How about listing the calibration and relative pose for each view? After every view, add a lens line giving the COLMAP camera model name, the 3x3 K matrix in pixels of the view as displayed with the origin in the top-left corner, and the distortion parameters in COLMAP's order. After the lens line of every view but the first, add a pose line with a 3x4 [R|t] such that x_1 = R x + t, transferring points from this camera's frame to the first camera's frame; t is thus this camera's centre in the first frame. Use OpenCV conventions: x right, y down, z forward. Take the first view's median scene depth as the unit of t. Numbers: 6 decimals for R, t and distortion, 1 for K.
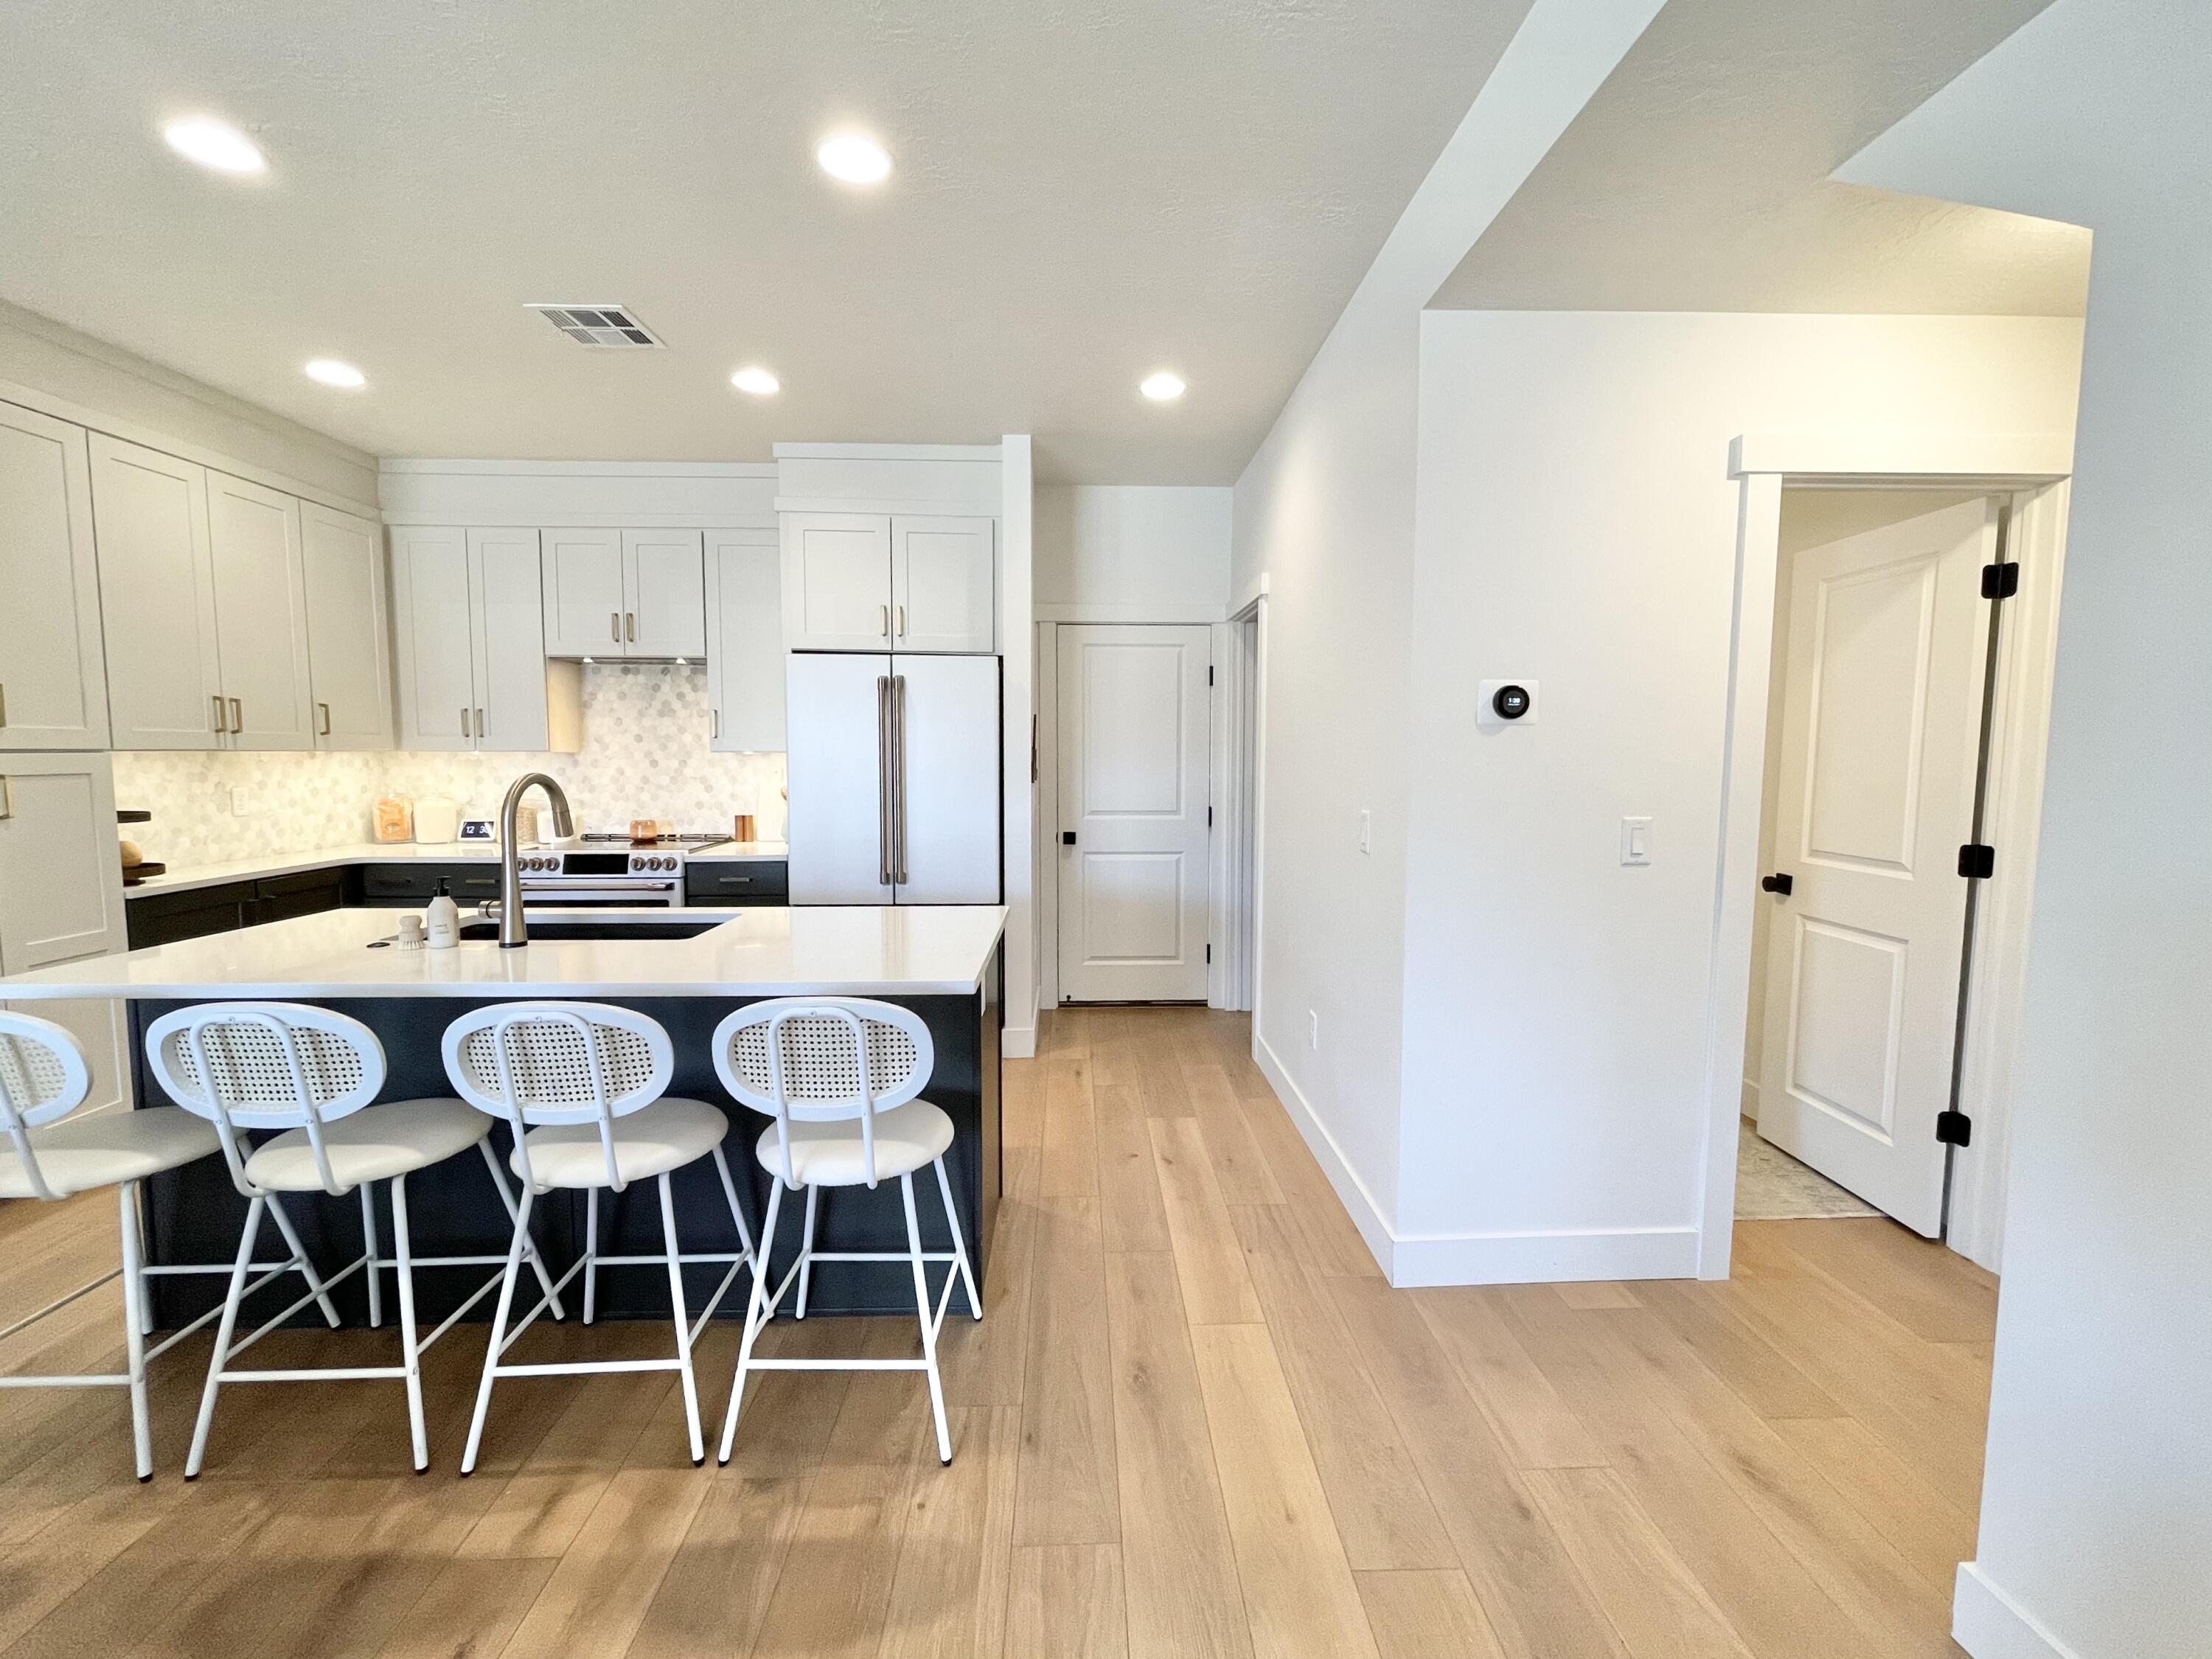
lens RADIAL K [[923.8, 0, 1110.2], [0, 923.8, 824.4], [0, 0, 1]] dist [-0.011294, 0.002740]
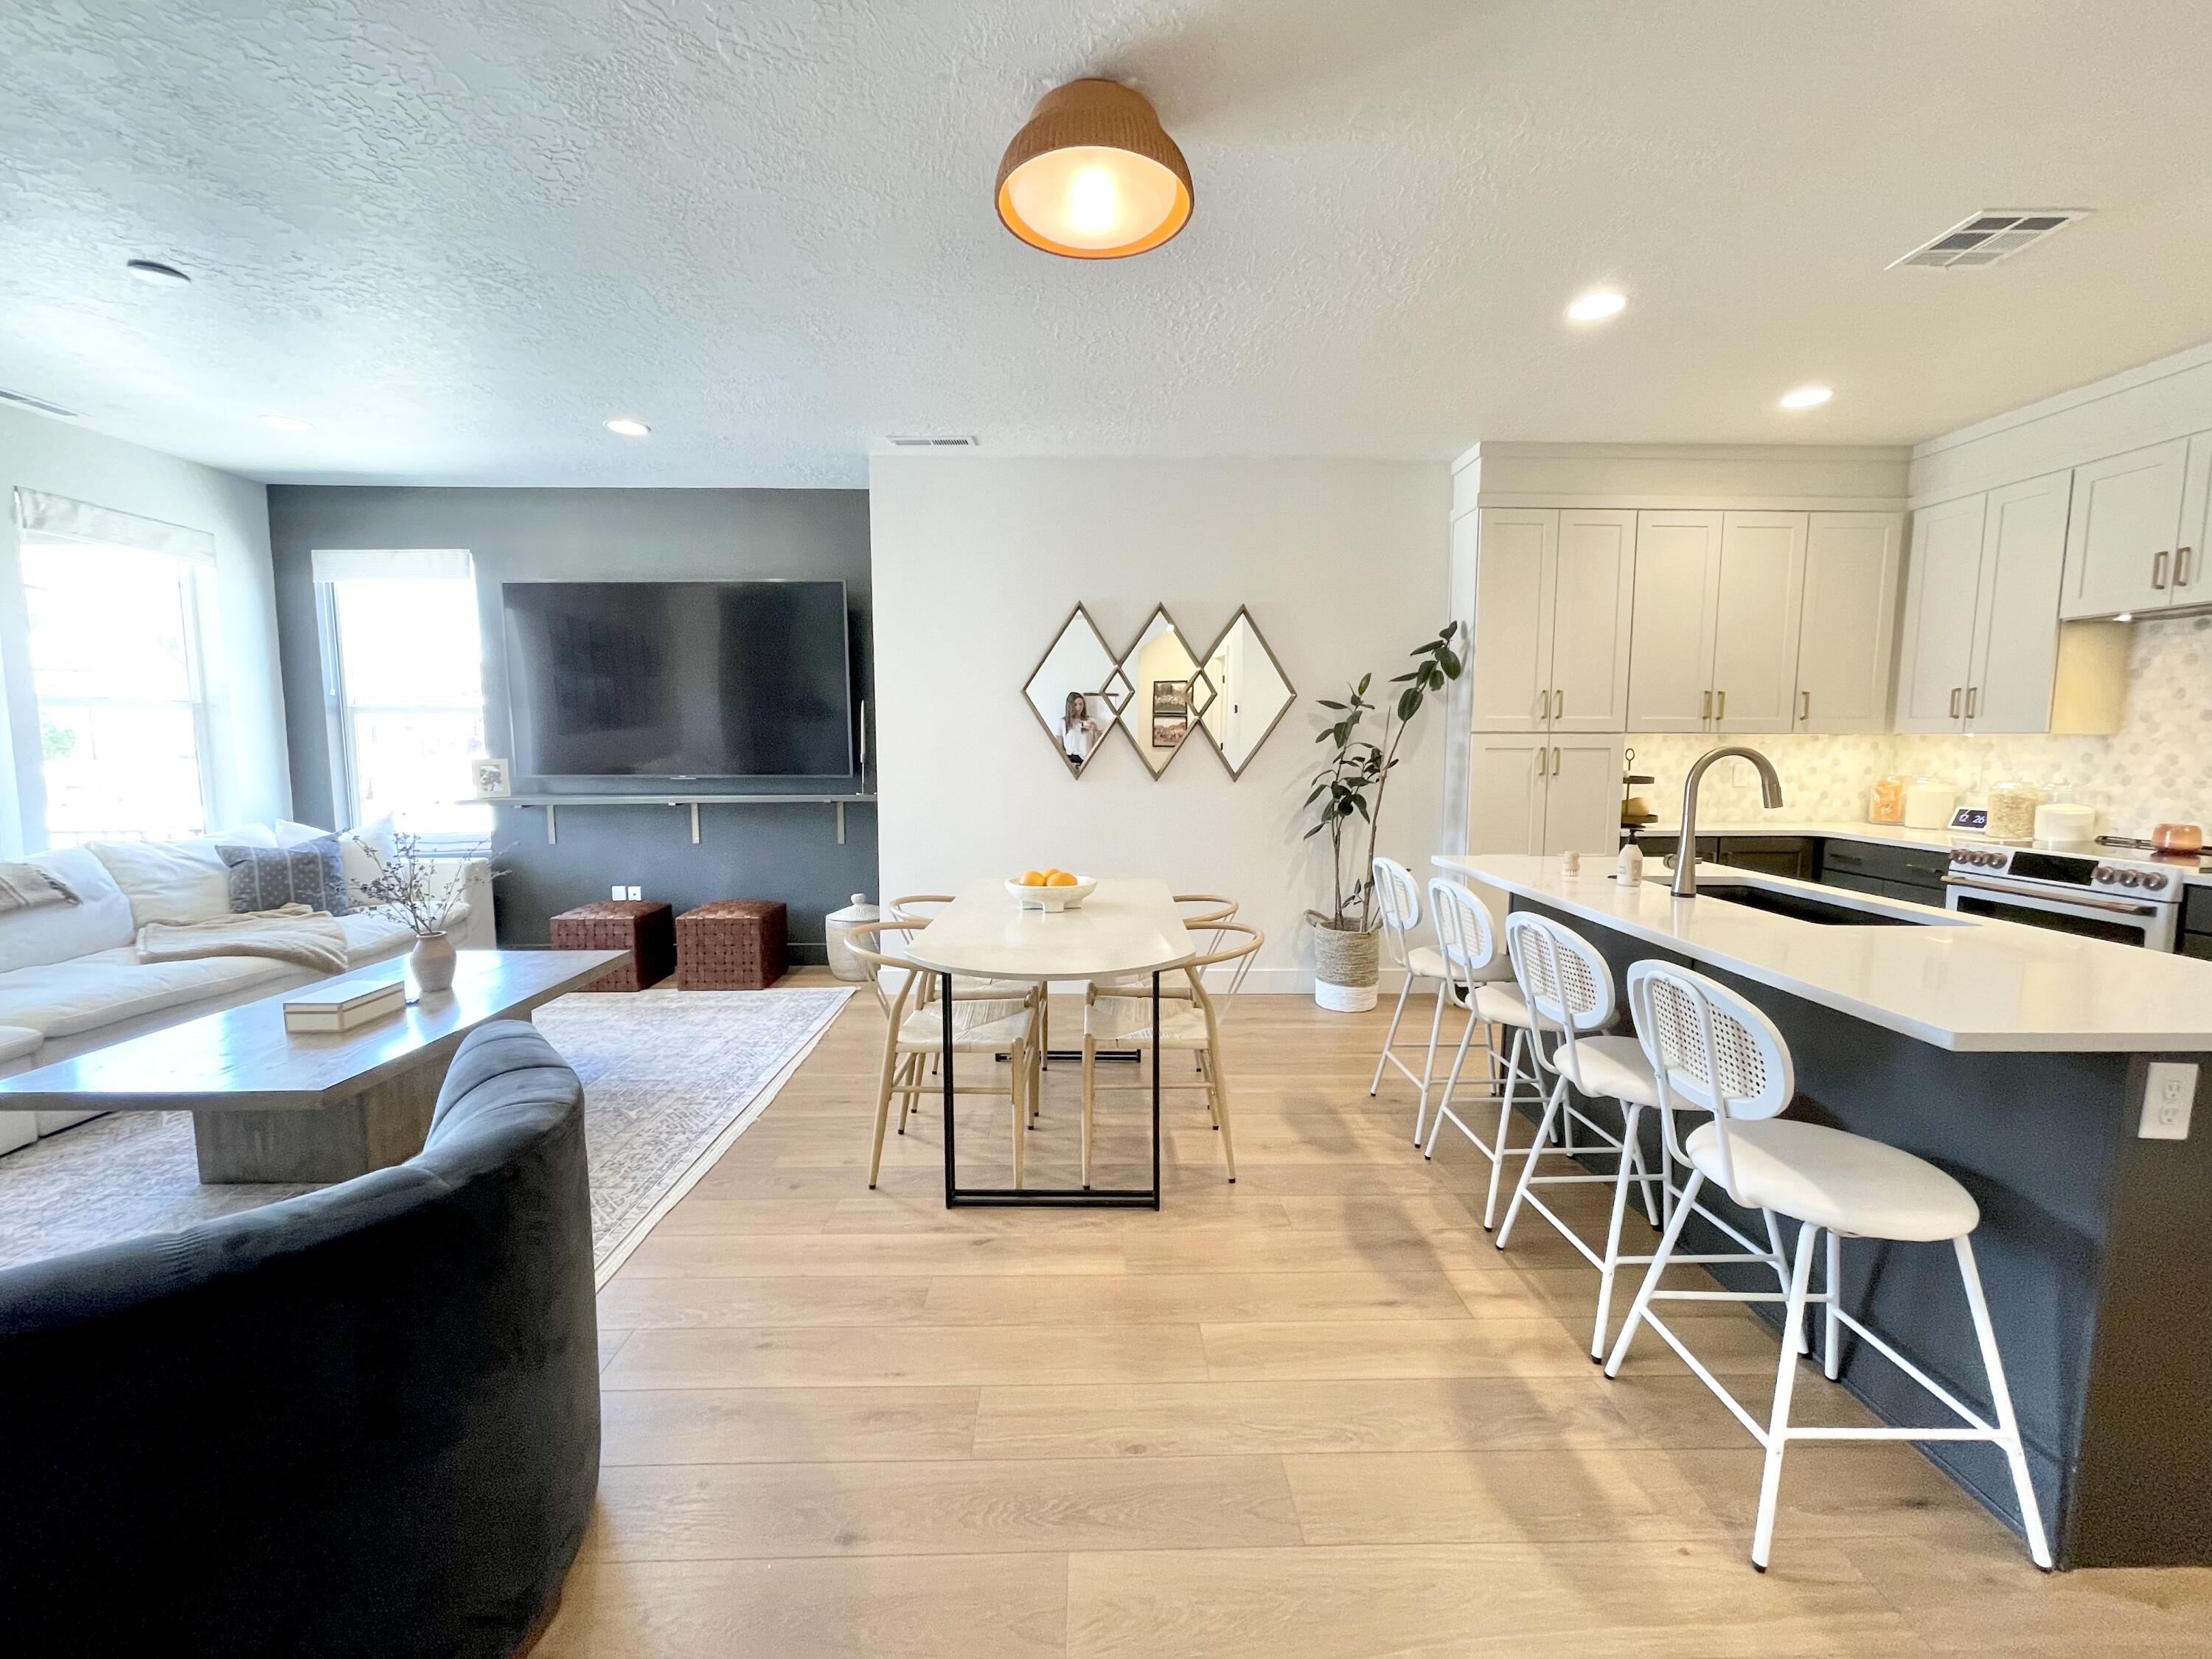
lens RADIAL K [[886.3, 0, 1104.1], [0, 886.3, 824.3], [0, 0, 1]] dist [-0.001197, -0.000665]
pose [[-0.015902, 0.091356, -0.995691, 0.242449], [-0.081896, 0.992352, 0.092358, 0.000442], [0.996514, 0.083012, -0.008299, 0.153281]]
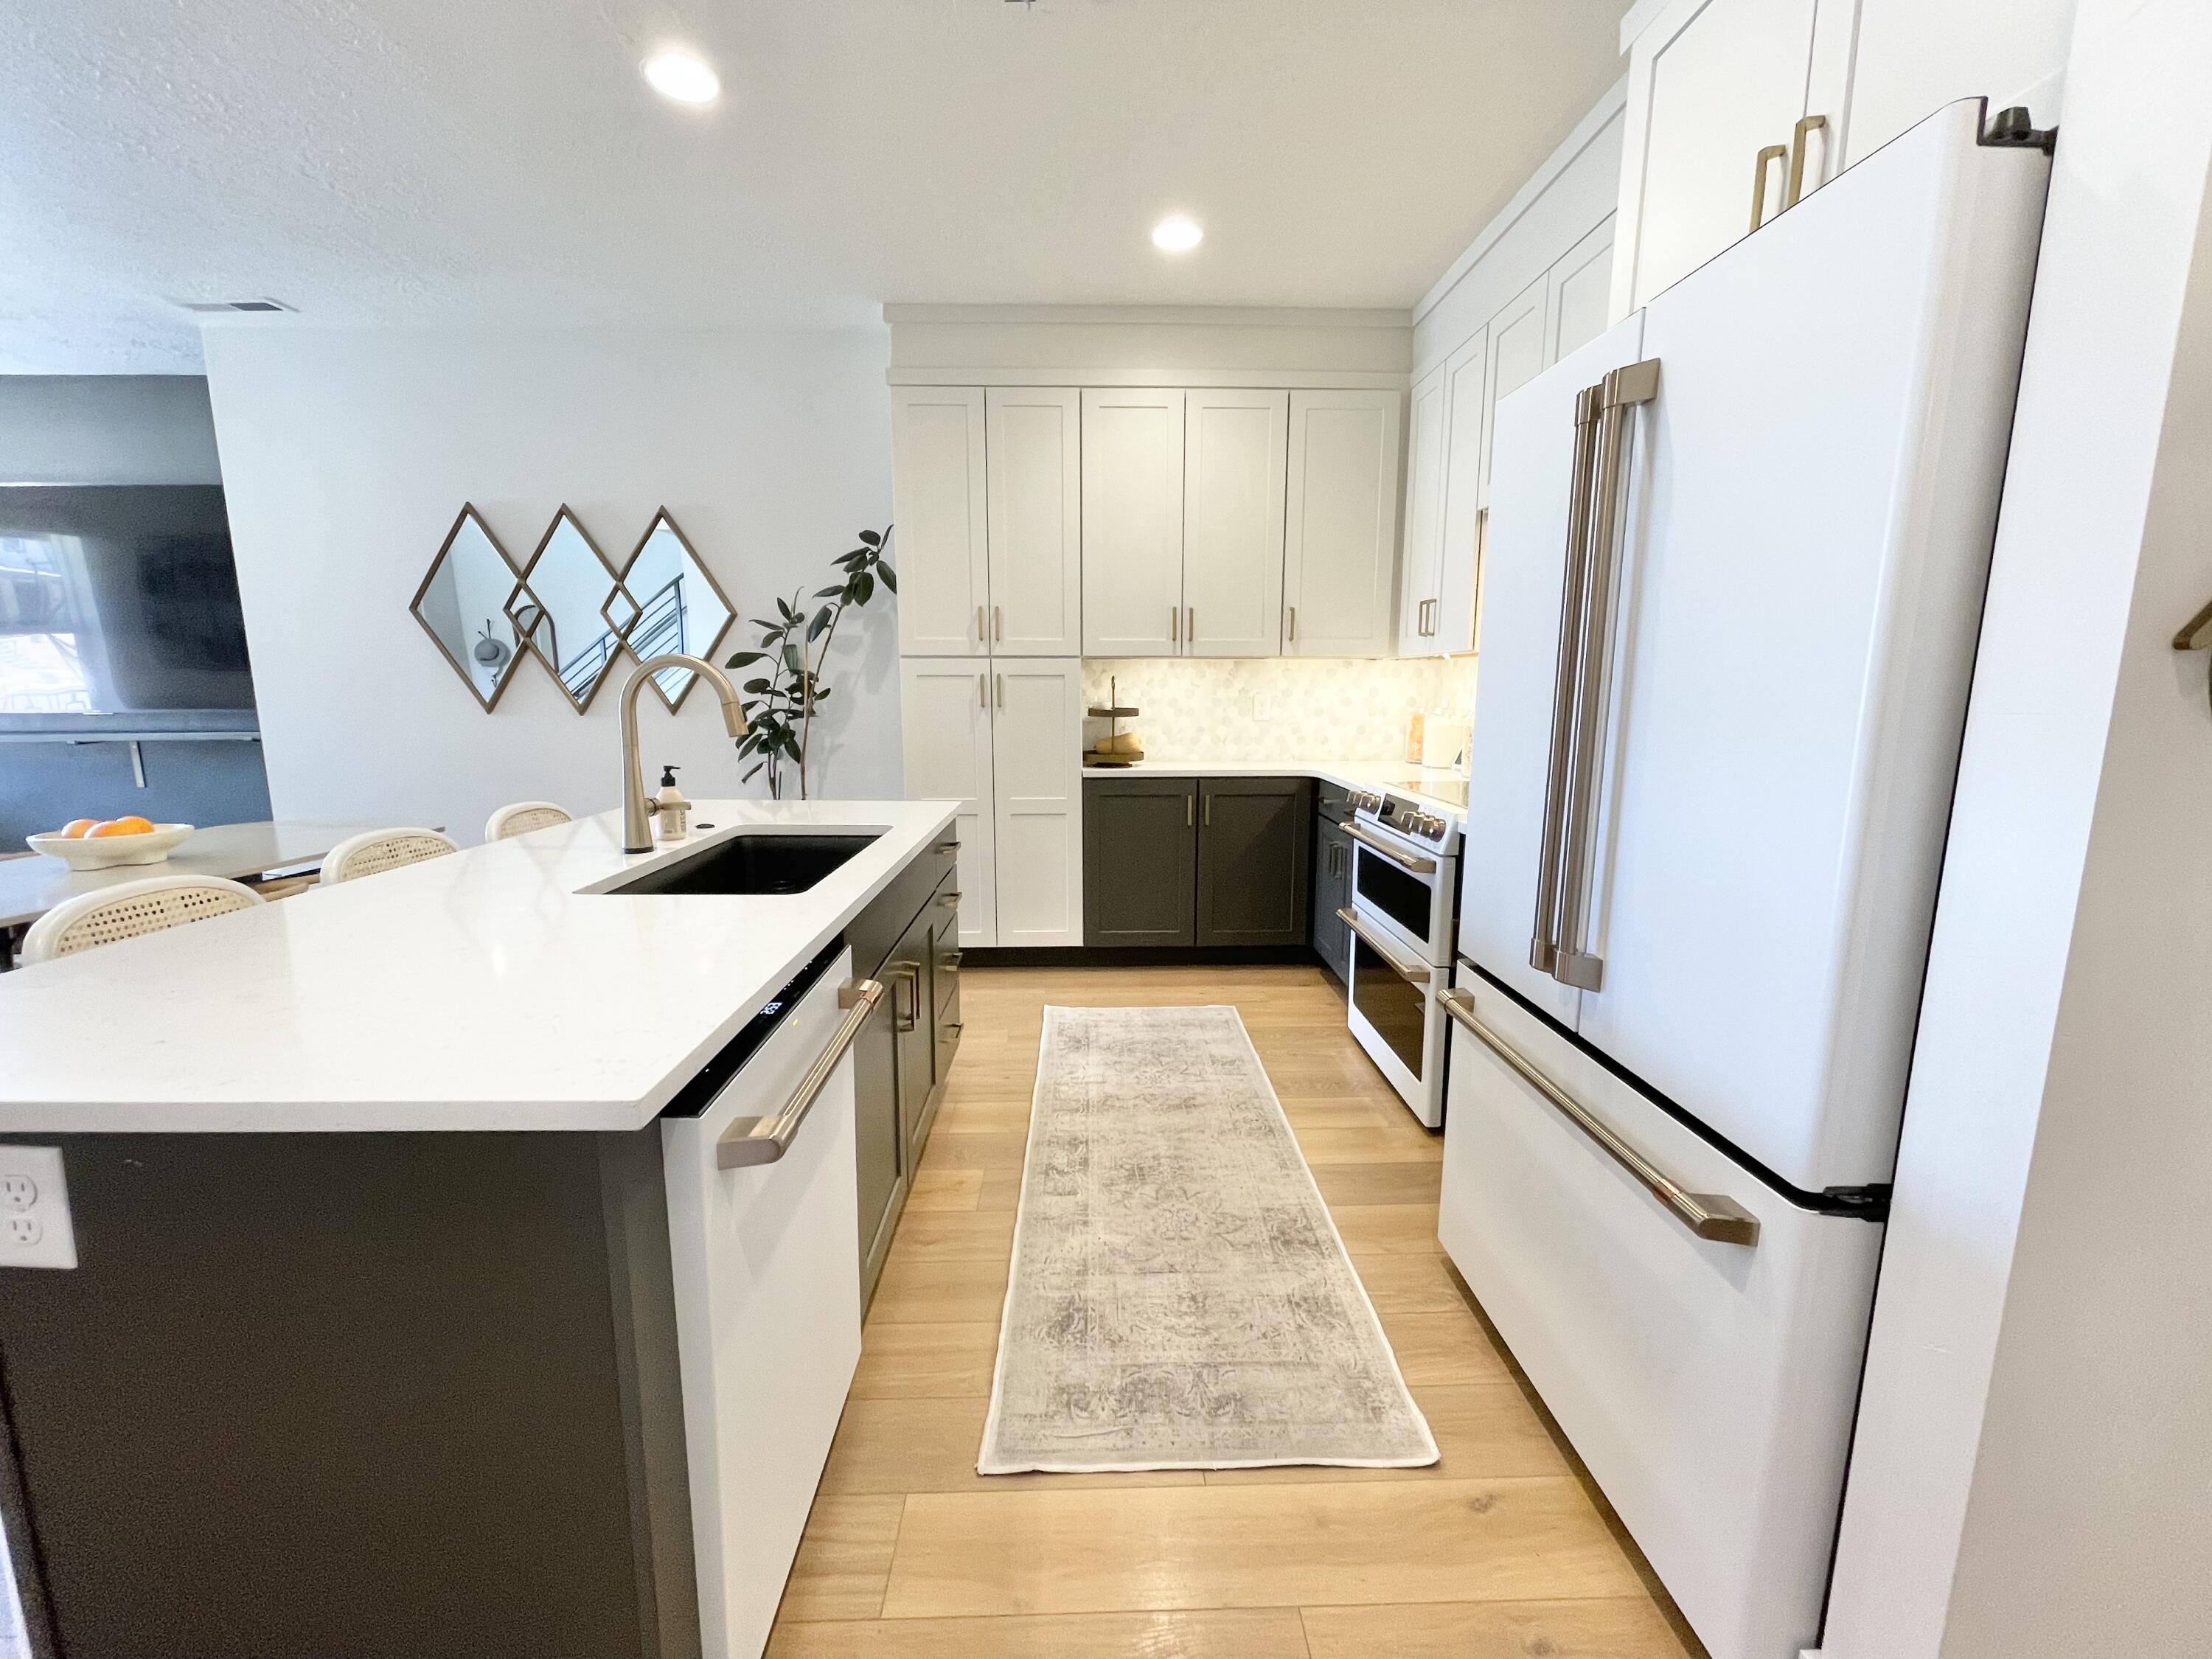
lens RADIAL K [[886.3, 0, 1104.3], [0, 886.3, 825.4], [0, 0, 1]] dist [-0.001197, -0.000665]
pose [[-0.016039, 0.154635, -0.987842, 0.096835], [-0.080741, 0.984542, 0.155429, -0.032959], [0.996606, 0.082253, -0.003306, 0.781701]]
